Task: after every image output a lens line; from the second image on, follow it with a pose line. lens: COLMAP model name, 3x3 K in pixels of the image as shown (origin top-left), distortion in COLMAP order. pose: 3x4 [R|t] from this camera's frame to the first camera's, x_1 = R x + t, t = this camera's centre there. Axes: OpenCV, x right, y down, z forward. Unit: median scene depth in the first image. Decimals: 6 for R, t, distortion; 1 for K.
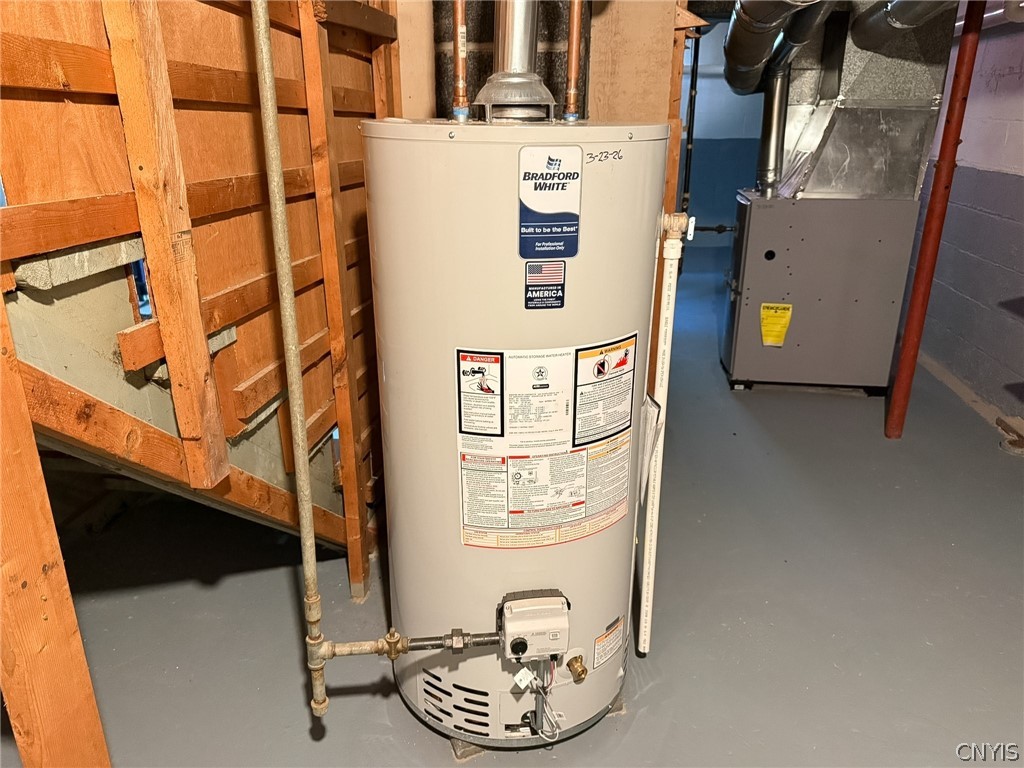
lens RADIAL K [[739.9, 0, 516.4], [0, 739.9, 382.8], [0, 0, 1]] dist [0.056626, -0.059848]
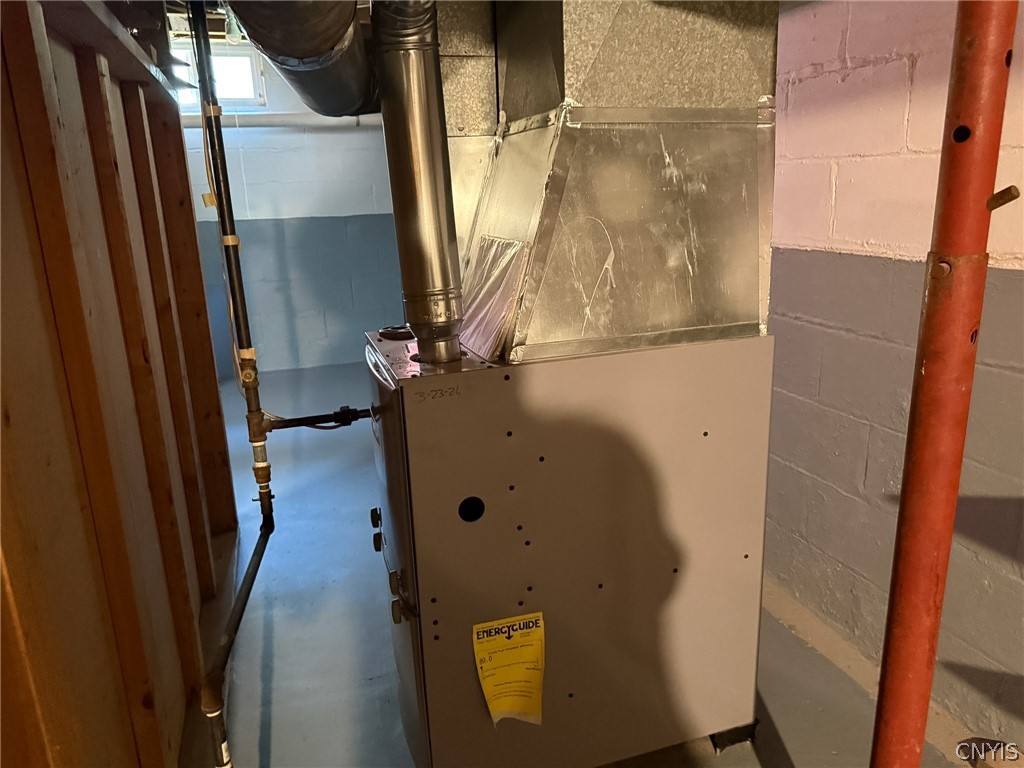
lens RADIAL K [[739.9, 0, 507.6], [0, 739.9, 383.9], [0, 0, 1]] dist [0.056626, -0.059848]
pose [[0.904530, -0.144398, 0.401216, 0.212459], [0.180622, 0.982083, -0.053753, -0.208286], [-0.386265, 0.121090, 0.914405, 0.633334]]
